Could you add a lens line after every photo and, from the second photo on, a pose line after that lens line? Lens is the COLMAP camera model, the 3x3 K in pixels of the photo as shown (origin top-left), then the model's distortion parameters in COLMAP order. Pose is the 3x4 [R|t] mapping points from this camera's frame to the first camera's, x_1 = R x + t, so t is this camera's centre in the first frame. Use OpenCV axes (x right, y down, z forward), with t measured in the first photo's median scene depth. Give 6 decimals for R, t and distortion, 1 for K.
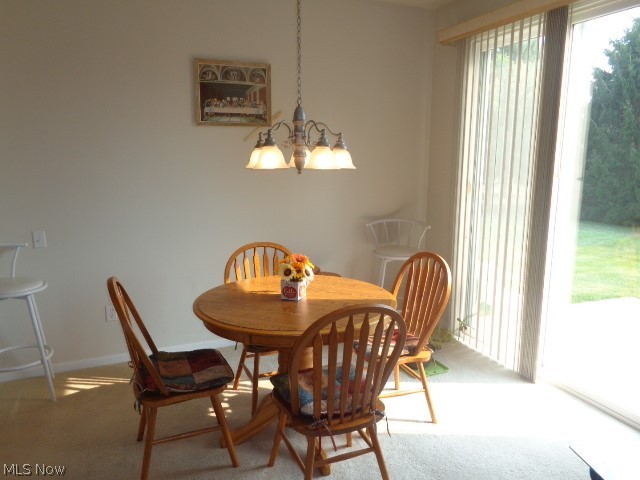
lens RADIAL K [[480.9, 0, 320.0], [0, 480.9, 240.0], [0, 0, 1]] dist [-0.003898, 0.004316]
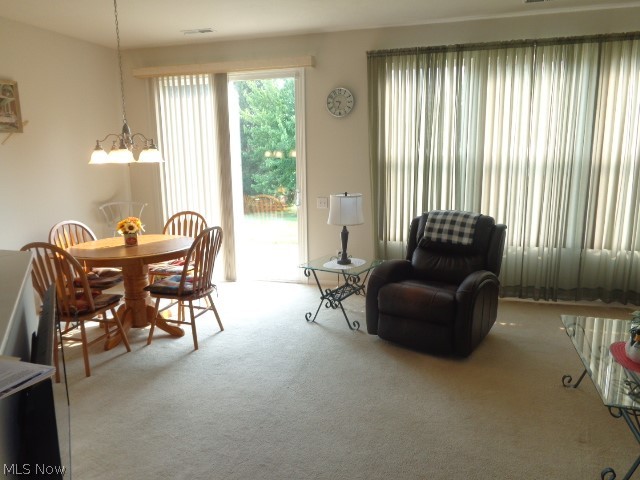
lens RADIAL K [[480.9, 0, 320.0], [0, 480.9, 240.0], [0, 0, 1]] dist [-0.003898, 0.004316]
pose [[0.630969, -0.154152, 0.760339, -0.628473], [0.154534, 0.985394, 0.071540, 0.063361], [-0.760261, 0.072358, 0.645575, -0.355262]]
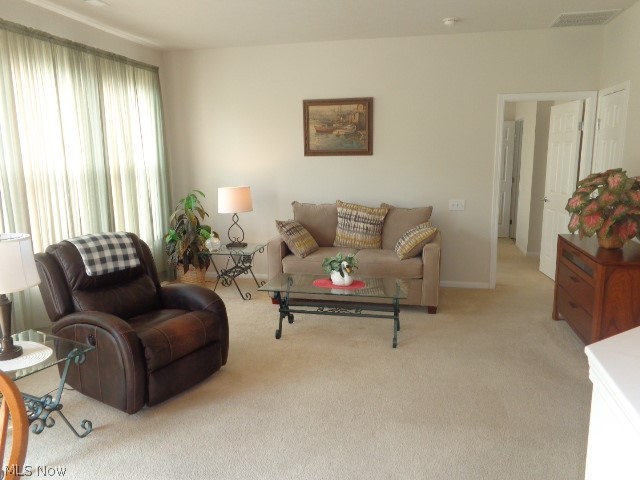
lens RADIAL K [[480.9, 0, 320.0], [0, 480.9, 240.0], [0, 0, 1]] dist [-0.003898, 0.004316]
pose [[-0.813349, -0.097019, 0.573629, -0.422543], [0.115740, 0.939304, 0.322974, -0.117935], [-0.570146, 0.329083, -0.752753, 0.620817]]
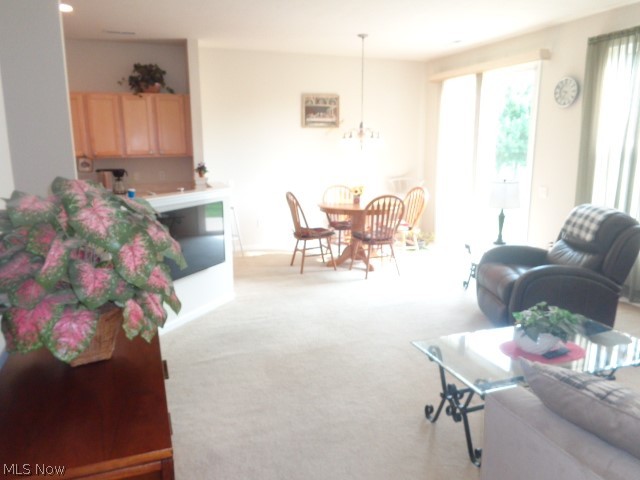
lens RADIAL K [[480.9, 0, 320.0], [0, 480.9, 240.0], [0, 0, 1]] dist [-0.003898, 0.004316]
pose [[0.999222, -0.000482, -0.039439, -0.108732], [0.001279, 0.999795, 0.020204, 0.182771], [0.039421, -0.020239, 0.999018, -0.980342]]
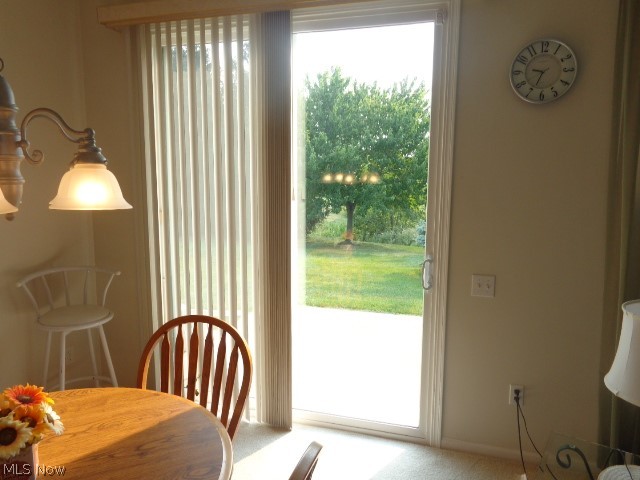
lens RADIAL K [[480.9, 0, 320.0], [0, 480.9, 240.0], [0, 0, 1]] dist [-0.003898, 0.004316]
pose [[0.641623, -0.107663, 0.759427, -0.143289], [0.133806, 0.990629, 0.027390, -0.063282], [-0.755259, 0.084041, 0.650016, 0.326624]]
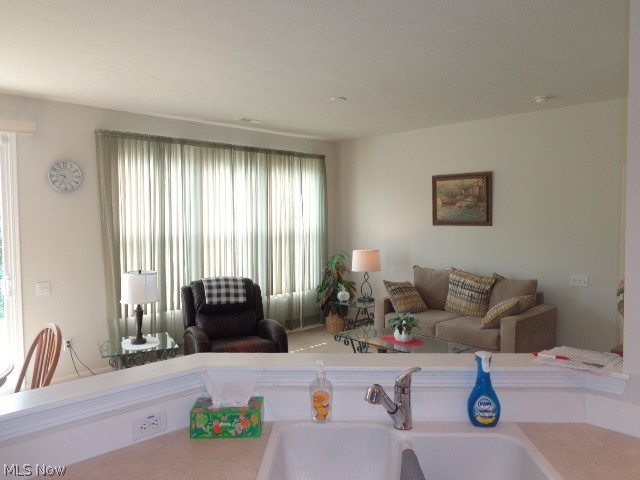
lens RADIAL K [[480.9, 0, 320.0], [0, 480.9, 240.0], [0, 0, 1]] dist [-0.003898, 0.004316]
pose [[-0.356010, -0.047068, 0.933296, -0.926336], [0.173097, 0.978126, 0.115357, -0.091258], [-0.918311, 0.202619, -0.340075, 0.343854]]
